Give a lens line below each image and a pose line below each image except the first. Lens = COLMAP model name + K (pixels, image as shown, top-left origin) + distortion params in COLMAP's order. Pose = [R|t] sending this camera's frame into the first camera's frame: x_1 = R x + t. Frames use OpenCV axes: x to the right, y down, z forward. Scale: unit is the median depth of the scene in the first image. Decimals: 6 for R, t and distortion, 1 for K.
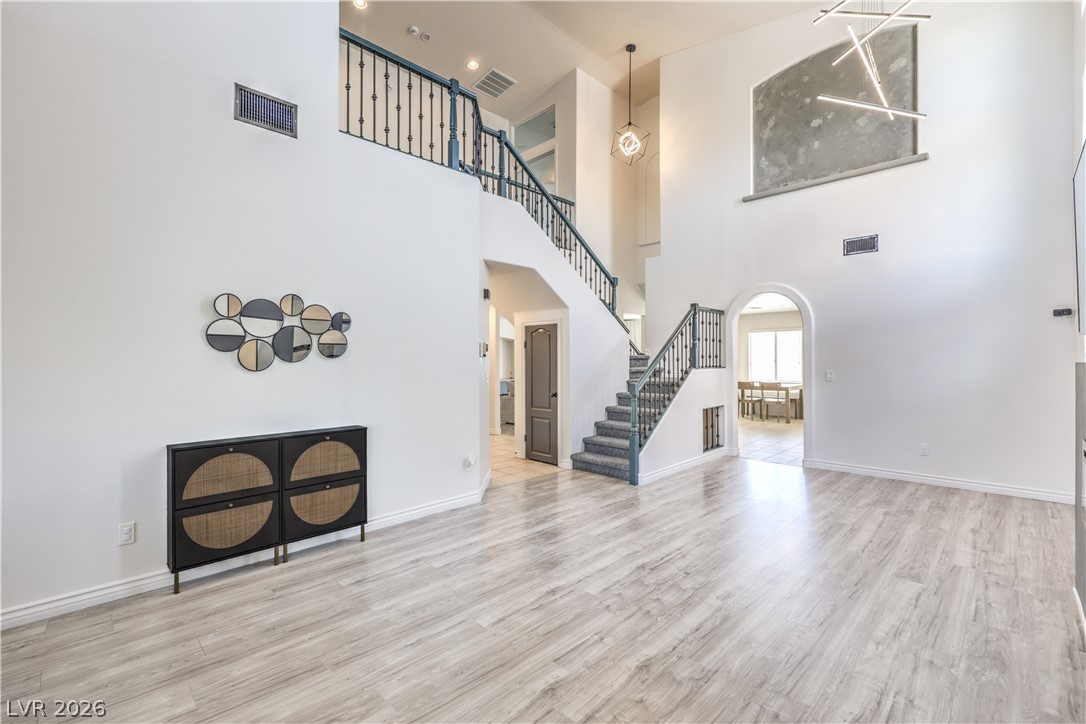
lens RADIAL K [[436.5, 0, 544.2], [0, 436.5, 358.2], [0, 0, 1]] dist [-0.004807, 0.001109]
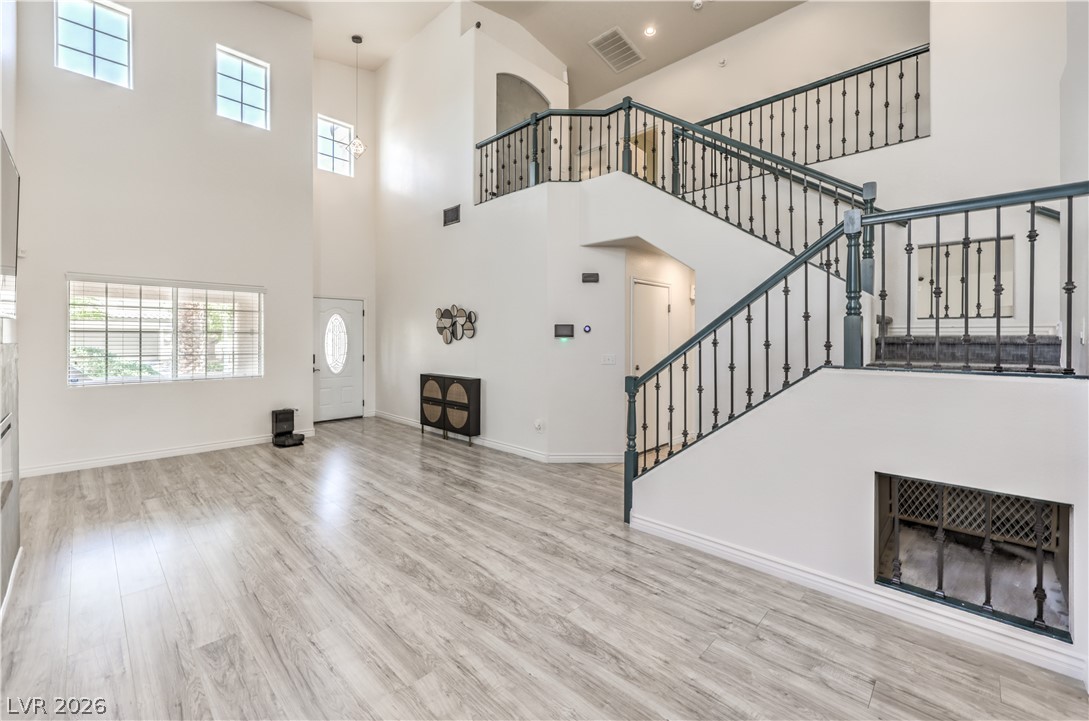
lens RADIAL K [[437.7, 0, 562.7], [0, 437.7, 338.5], [0, 0, 1]] dist [-0.004807, 0.001109]
pose [[0.085874, 0.005135, -0.996293, 1.420825], [-0.004182, 0.999980, 0.004793, -0.007990], [0.996297, 0.003754, 0.085893, 1.328868]]
